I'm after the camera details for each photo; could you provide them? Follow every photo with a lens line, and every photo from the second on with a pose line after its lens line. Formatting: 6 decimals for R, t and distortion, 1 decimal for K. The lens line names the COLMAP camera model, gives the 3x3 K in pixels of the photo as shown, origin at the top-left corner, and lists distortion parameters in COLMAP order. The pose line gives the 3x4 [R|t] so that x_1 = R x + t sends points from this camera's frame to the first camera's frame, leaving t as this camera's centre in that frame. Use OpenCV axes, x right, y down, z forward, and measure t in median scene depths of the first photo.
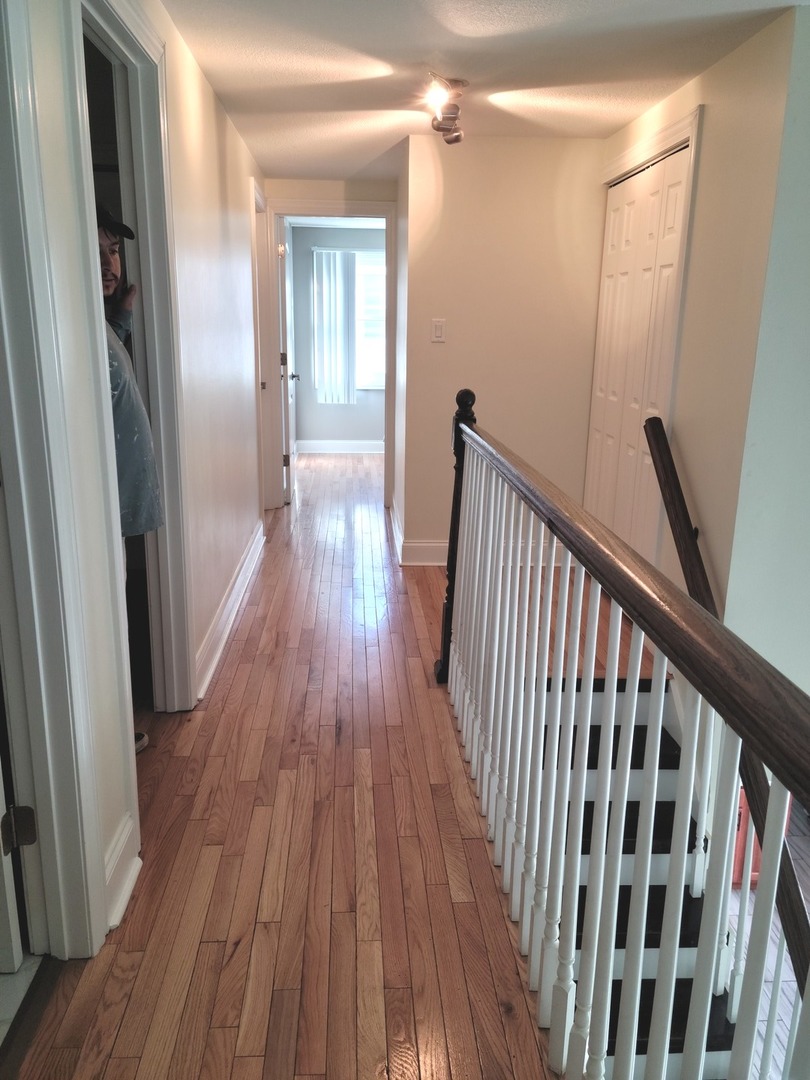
lens RADIAL K [[862.9, 0, 404.1], [0, 862.9, 541.2], [0, 0, 1]] dist [-0.004246, -0.004626]
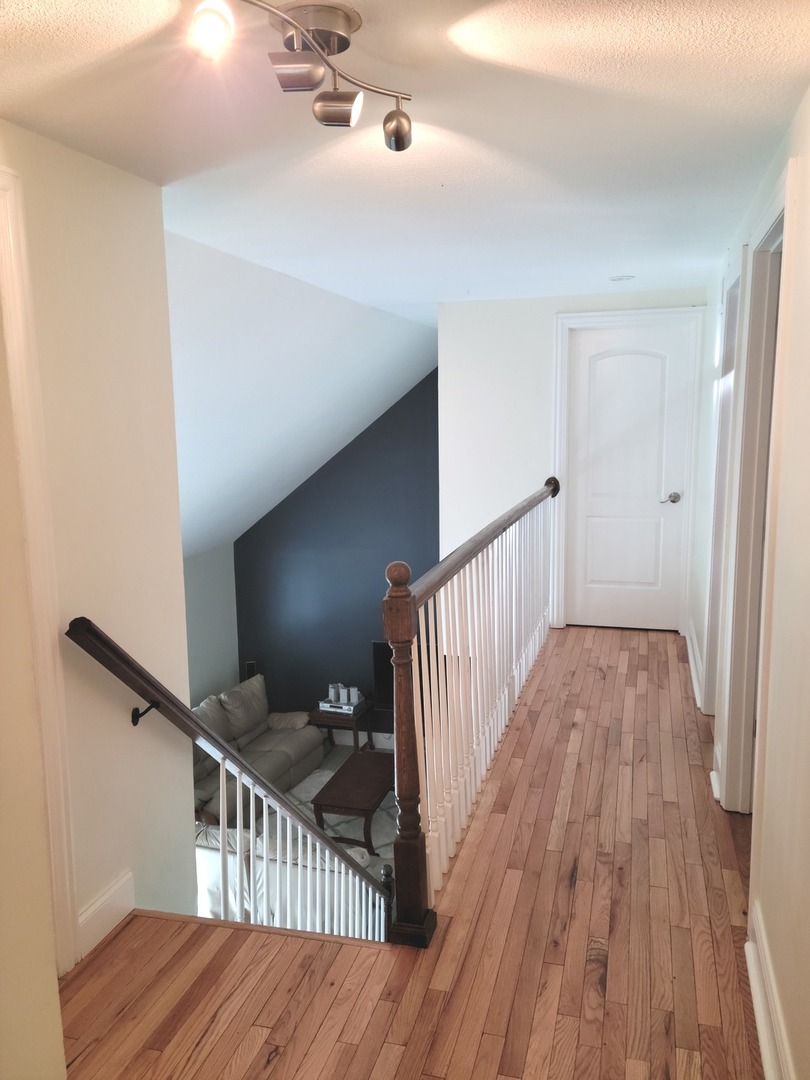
lens RADIAL K [[862.9, 0, 405.0], [0, 862.9, 538.2], [0, 0, 1]] dist [-0.004246, -0.004626]
pose [[-0.947485, -0.048299, 0.316132, -0.215447], [0.079325, 0.922142, 0.378632, -0.598721], [-0.309806, 0.383825, -0.869884, 2.055725]]
